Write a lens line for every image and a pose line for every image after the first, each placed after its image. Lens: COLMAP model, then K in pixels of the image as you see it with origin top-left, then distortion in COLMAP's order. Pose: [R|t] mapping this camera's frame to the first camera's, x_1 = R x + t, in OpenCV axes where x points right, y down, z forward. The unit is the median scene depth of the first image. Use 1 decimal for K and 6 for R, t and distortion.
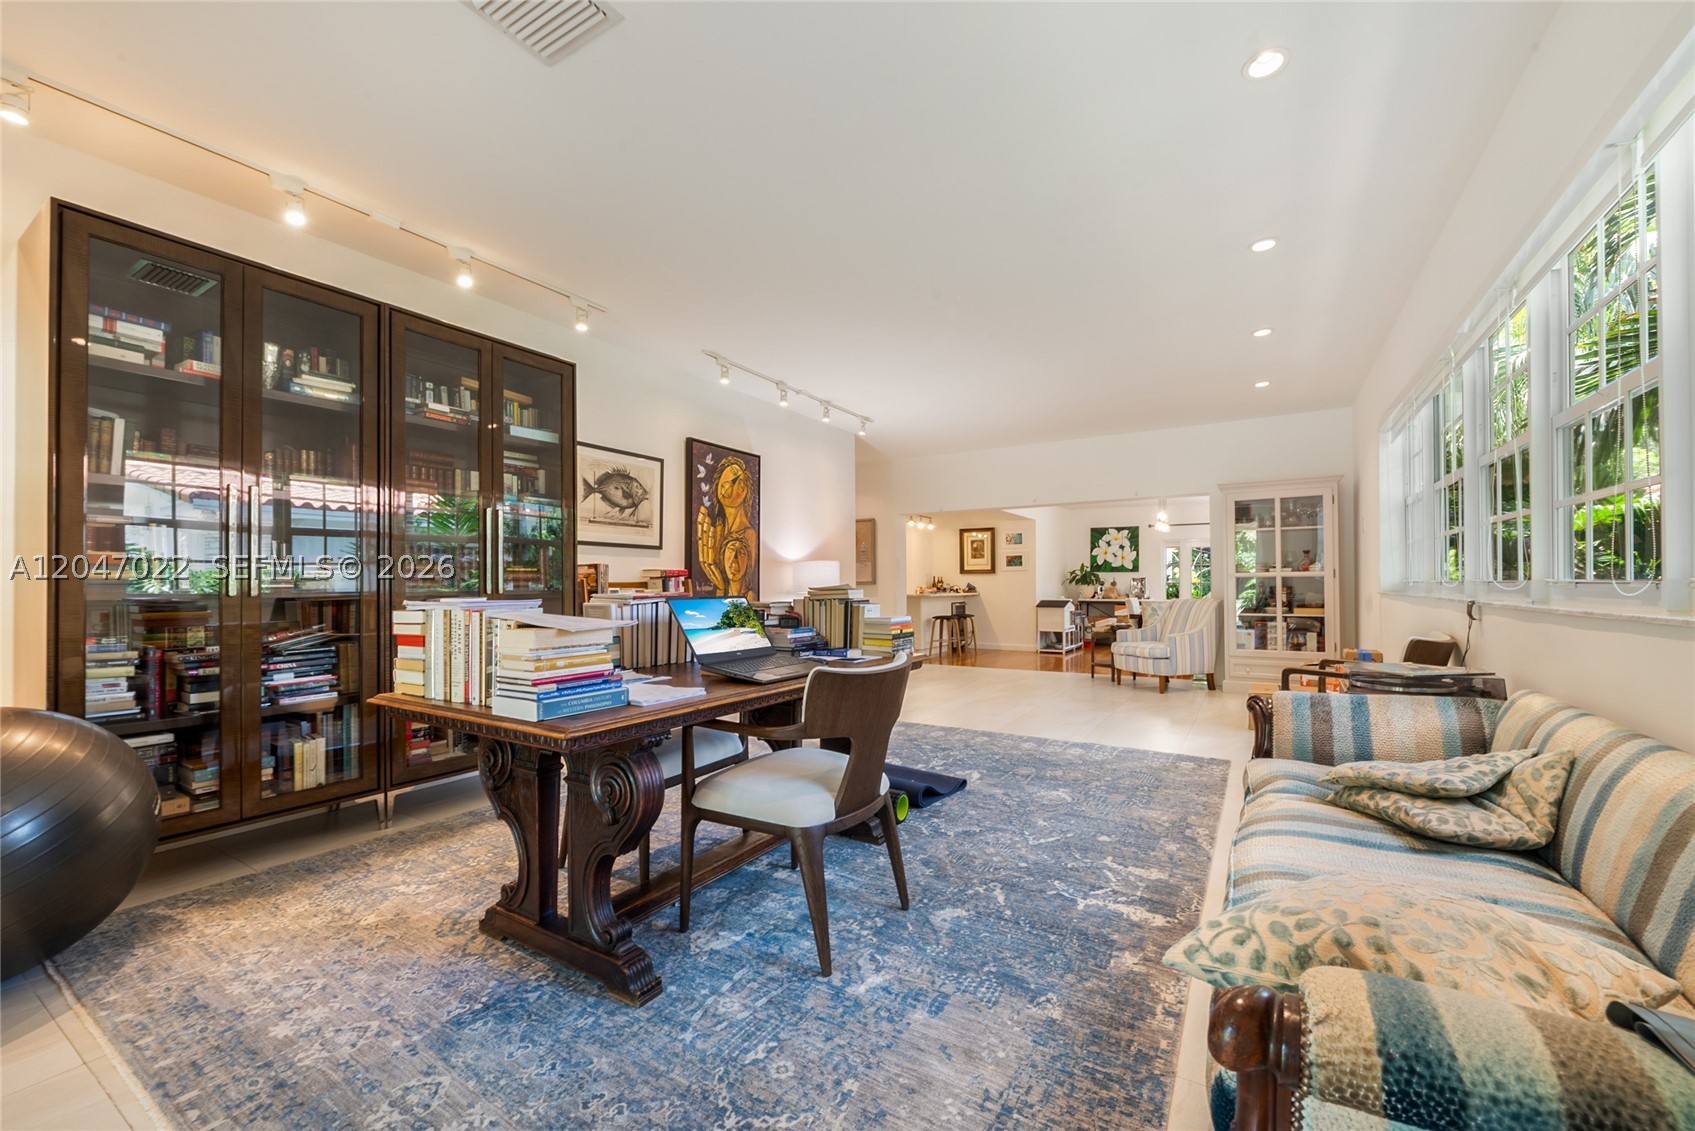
lens RADIAL K [[680.3, 0, 848.1], [0, 680.3, 575.1], [0, 0, 1]] dist [-0.000312, -0.000013]
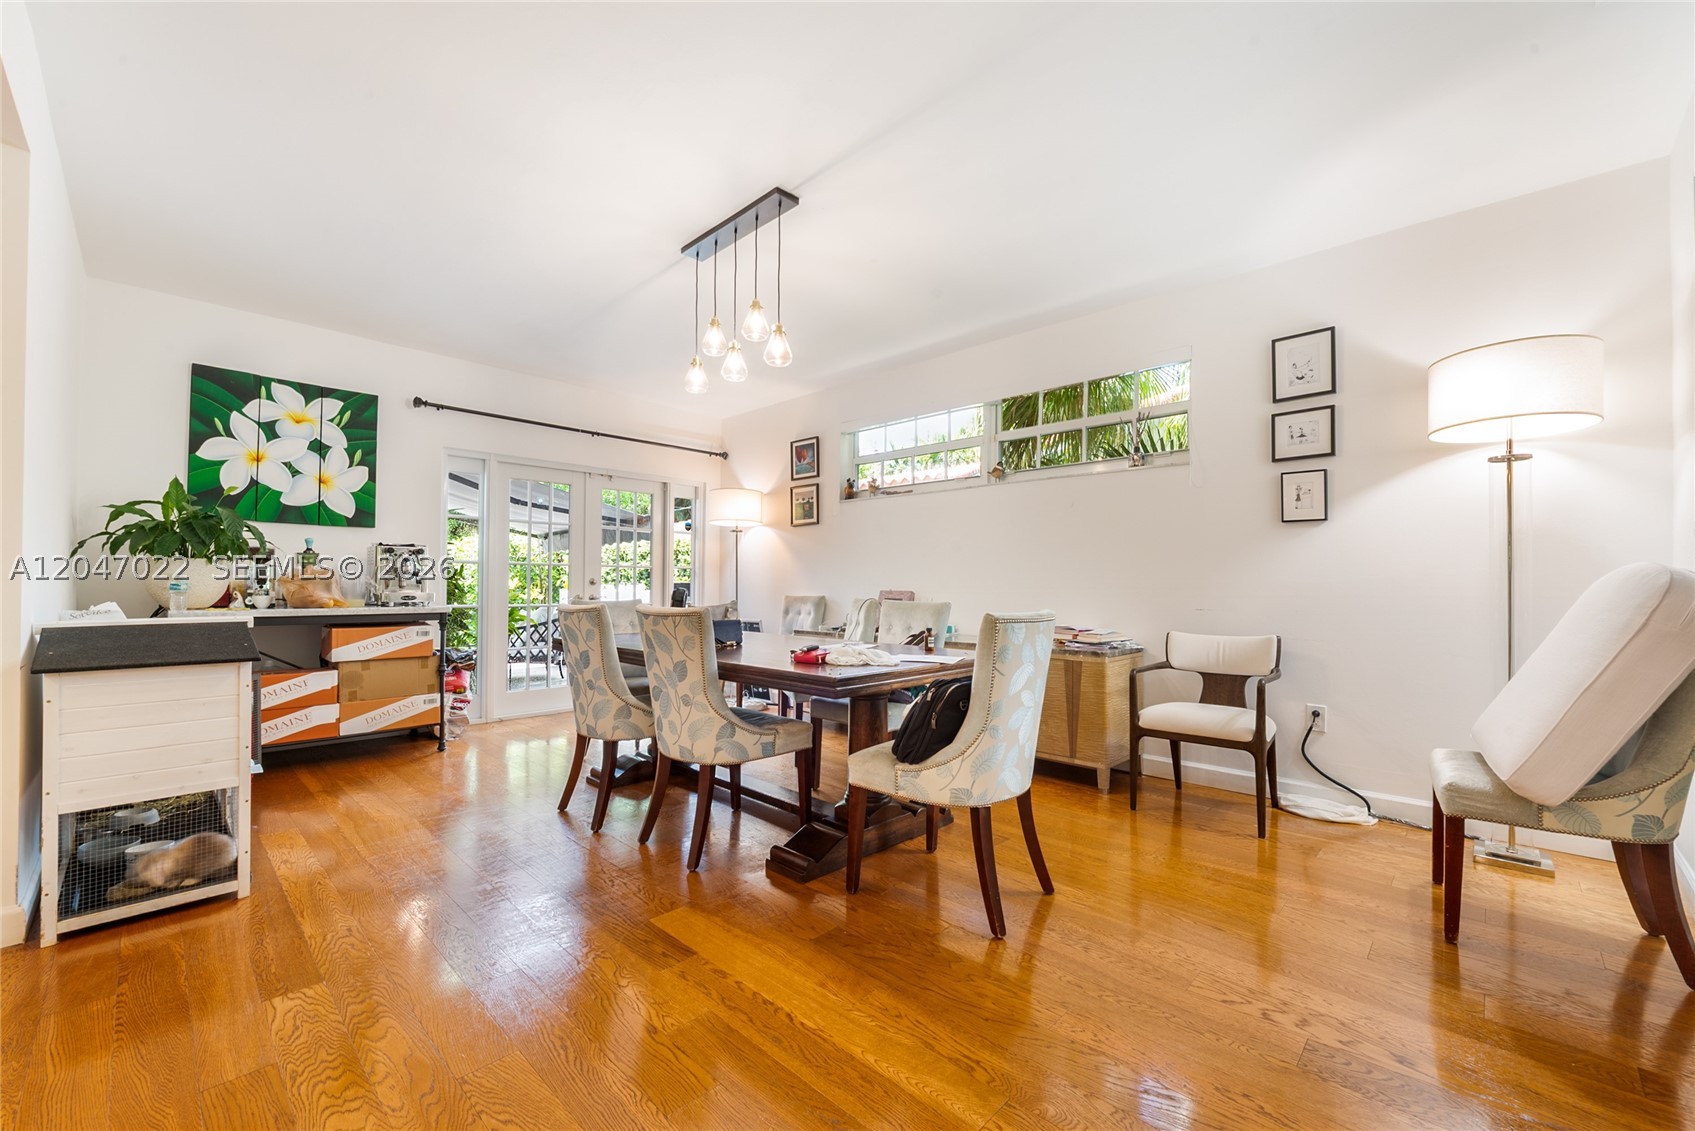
lens RADIAL K [[680.3, 0, 847.8], [0, 680.3, 569.7], [0, 0, 1]] dist [-0.000312, -0.000013]
pose [[0.218614, 0.012928, 0.975726, 0.140073], [-0.013808, 0.999853, -0.010154, 0.017002], [-0.975714, -0.011253, 0.218760, 0.679075]]
